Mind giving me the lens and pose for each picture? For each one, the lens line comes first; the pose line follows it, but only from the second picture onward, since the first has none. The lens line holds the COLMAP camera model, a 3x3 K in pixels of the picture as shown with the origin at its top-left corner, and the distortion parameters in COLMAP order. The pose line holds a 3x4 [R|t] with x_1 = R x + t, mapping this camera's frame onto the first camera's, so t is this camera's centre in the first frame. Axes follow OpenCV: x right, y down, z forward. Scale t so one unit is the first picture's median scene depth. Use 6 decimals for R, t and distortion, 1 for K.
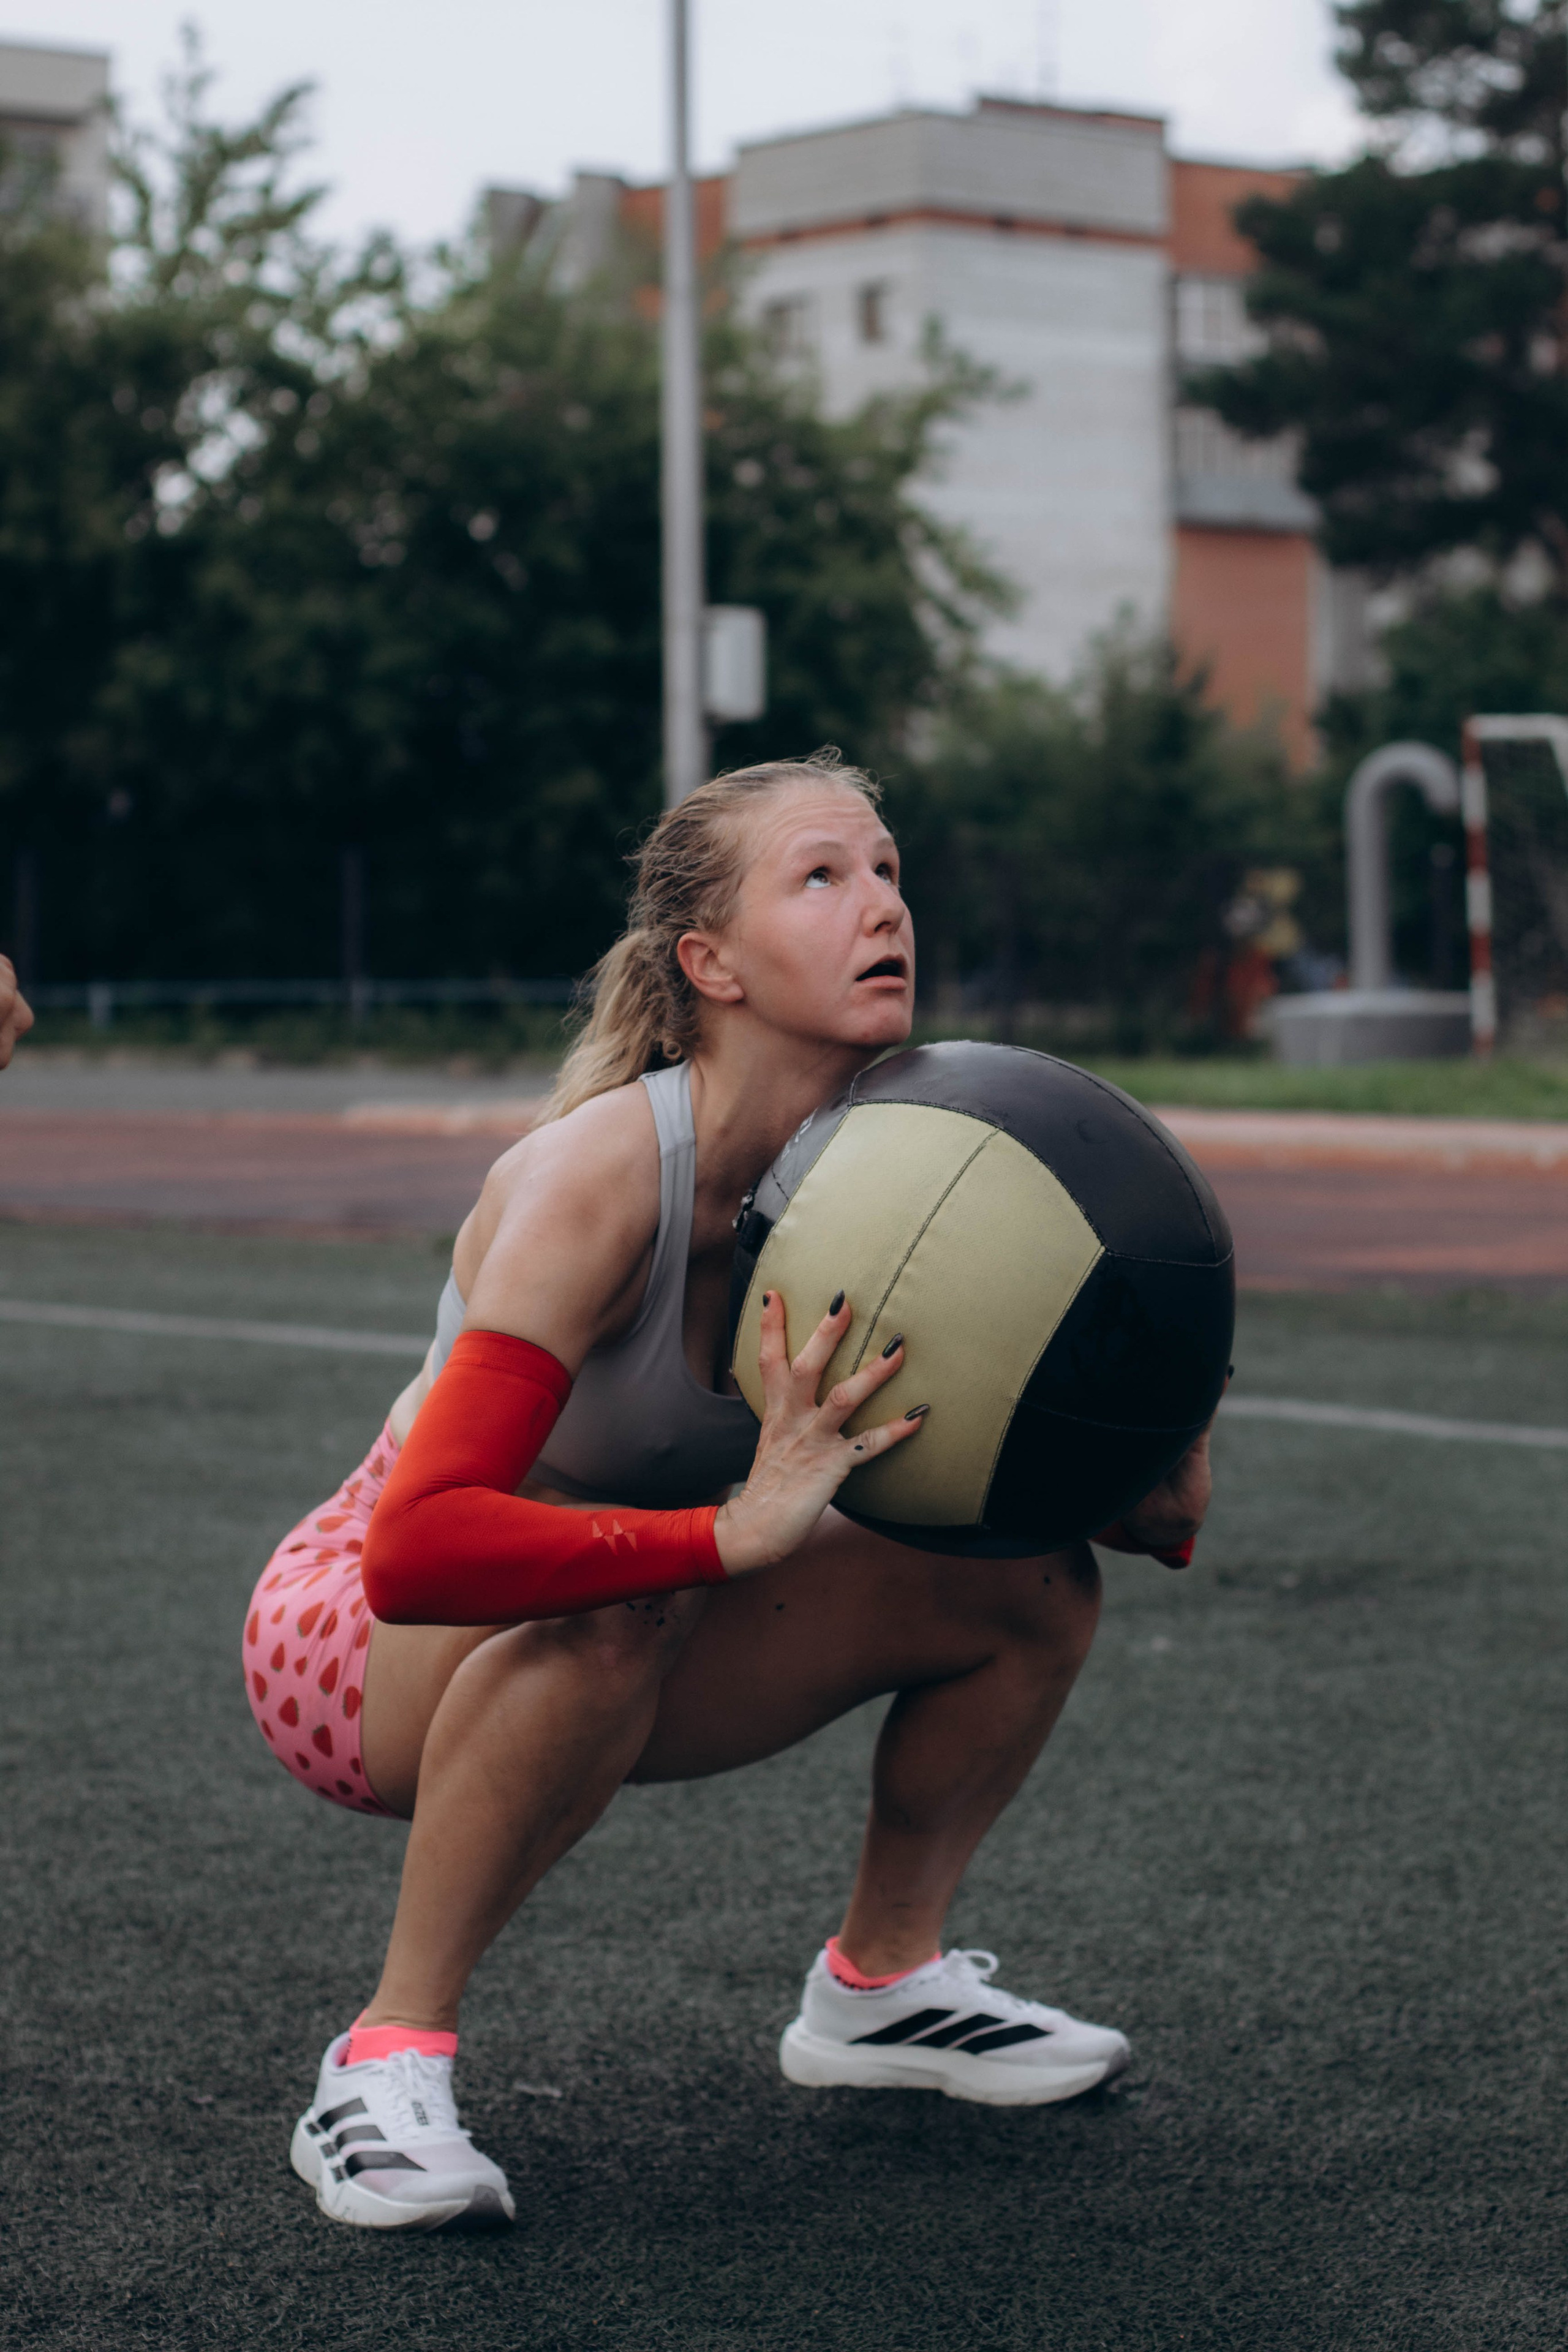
lens RADIAL K [[5407.7, 0, 784.0], [0, 5407.7, 1176.0], [0, 0, 1]] dist [-0.169078, 0.228934]
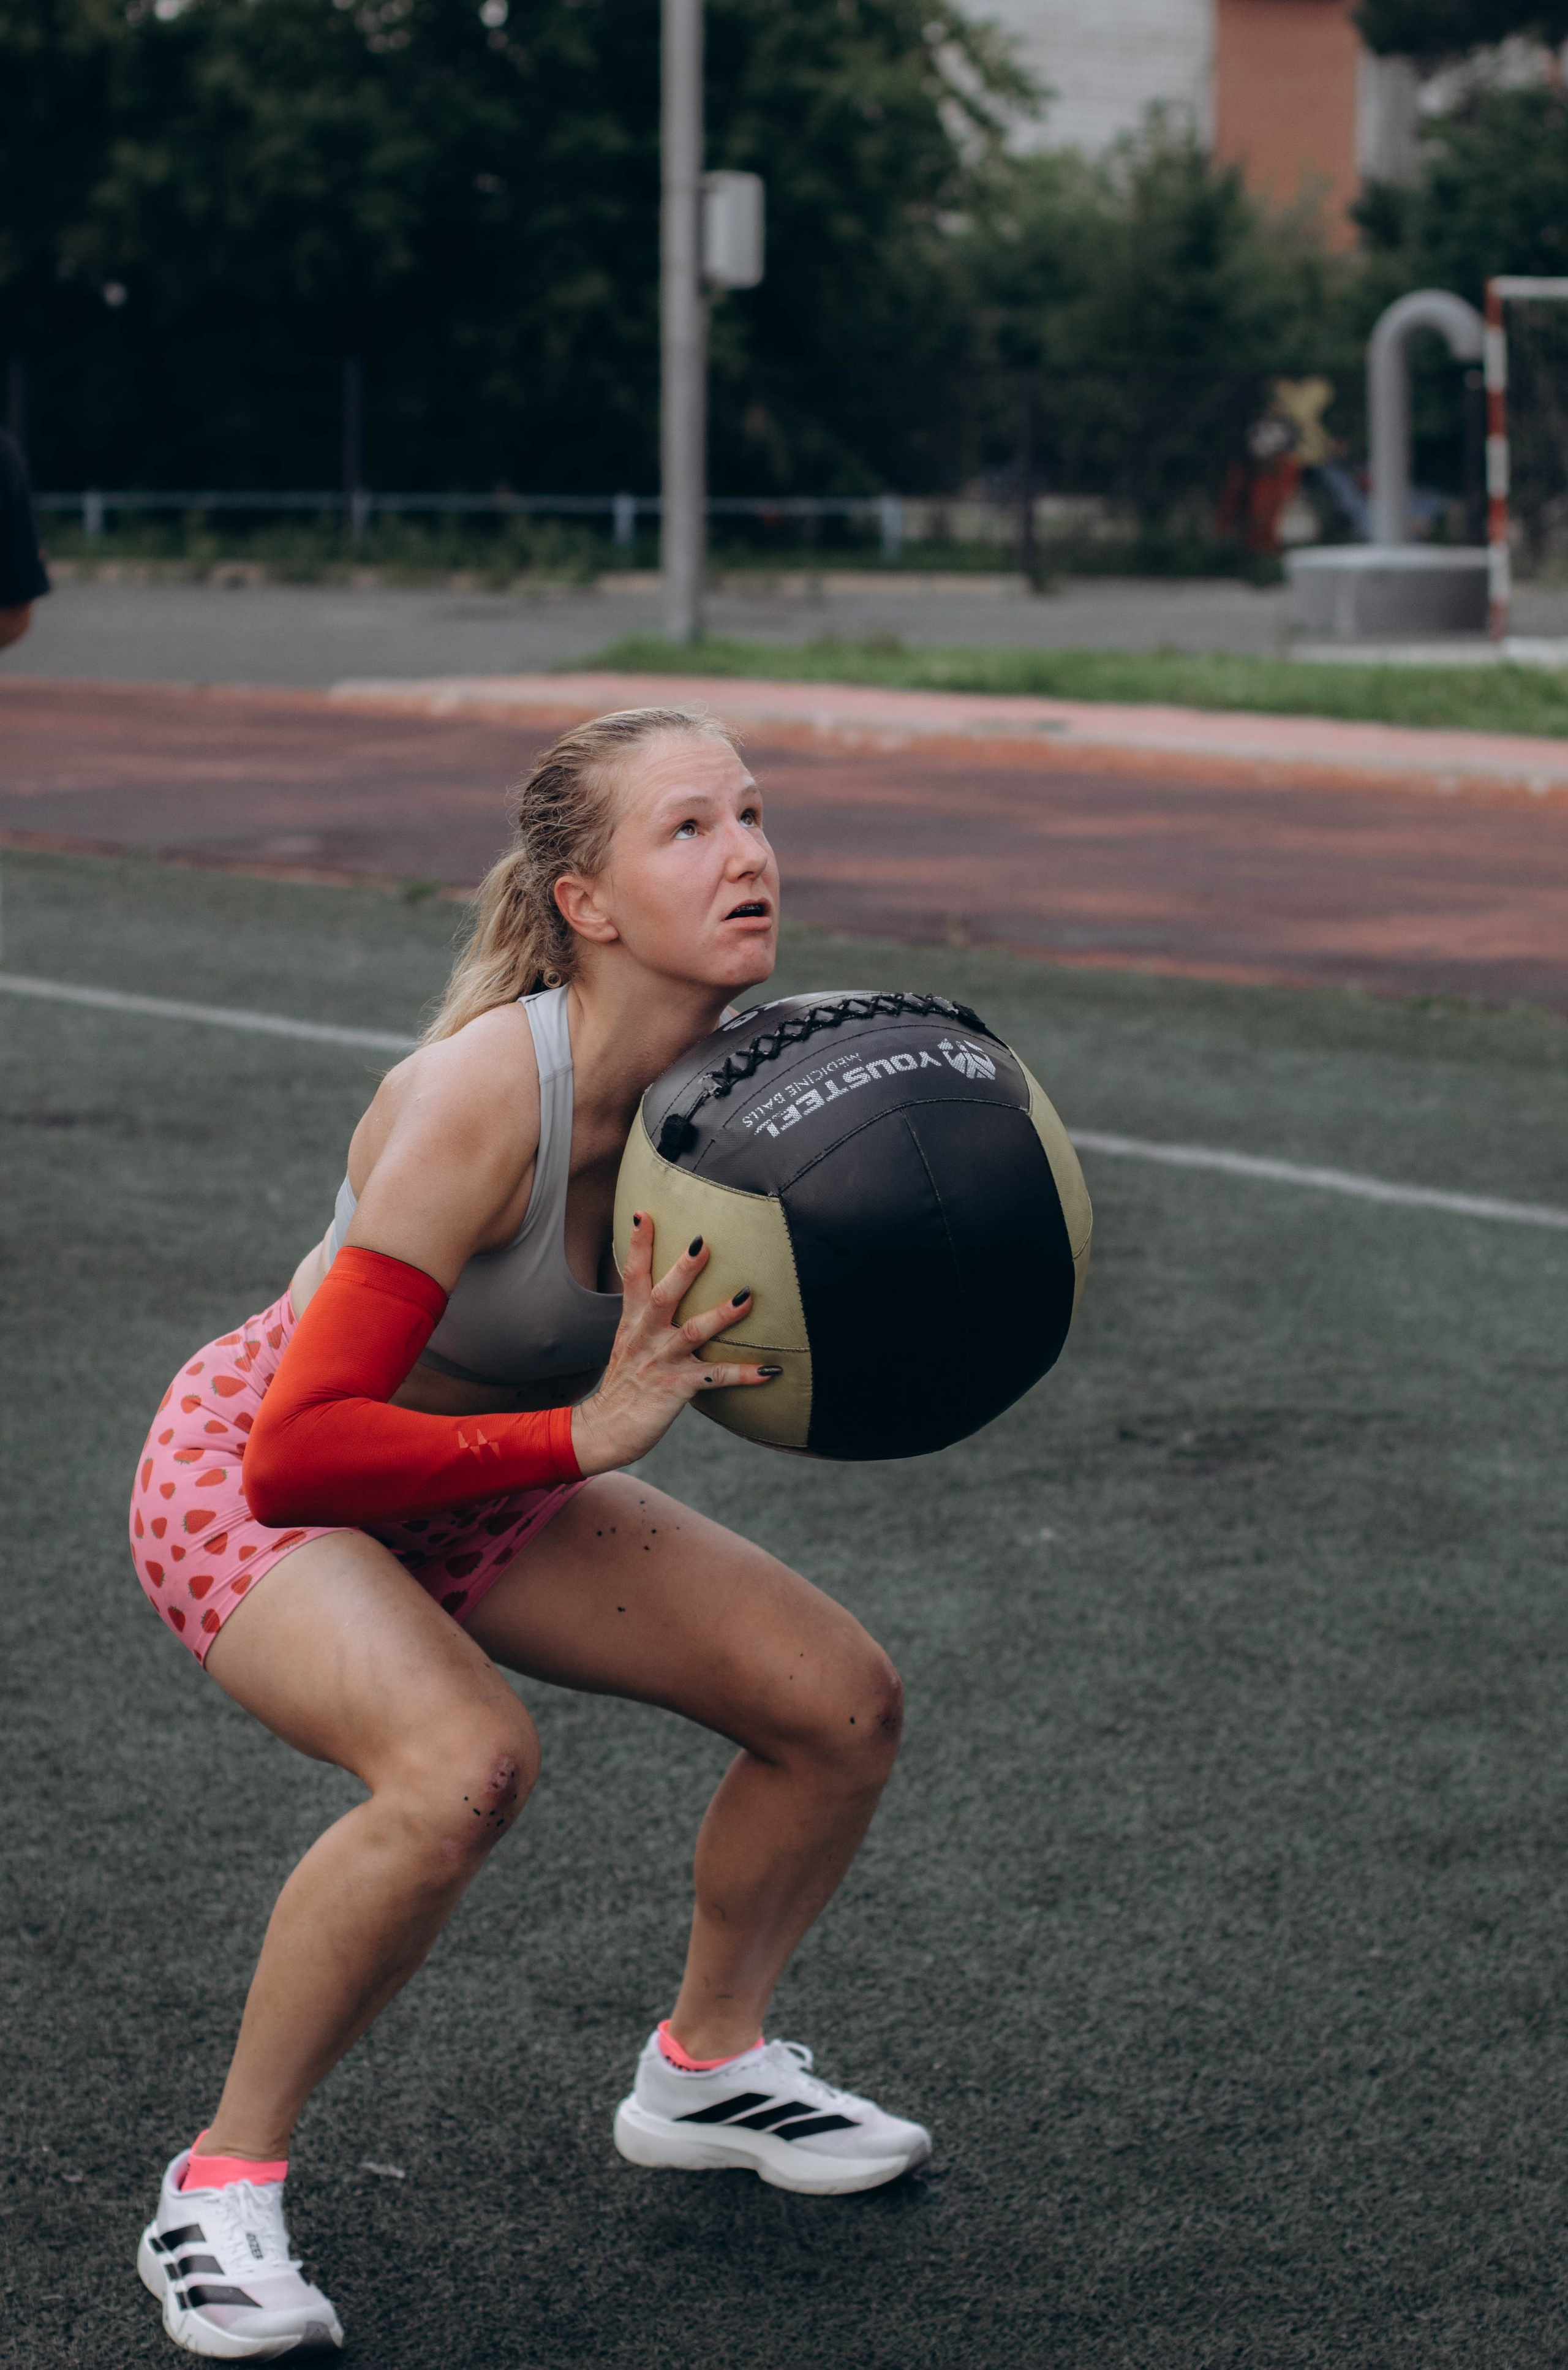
lens RADIAL K [[5571.5, 0, 784.0], [0, 5571.5, 1185.0], [0, 0, 1]] dist [-0.136351, -0.133497]
pose [[0.999892, 0.014210, -0.003706, 0.033313], [-0.013768, 0.994894, 0.099980, -0.128677], [0.005108, -0.099918, 0.994983, -0.082282]]
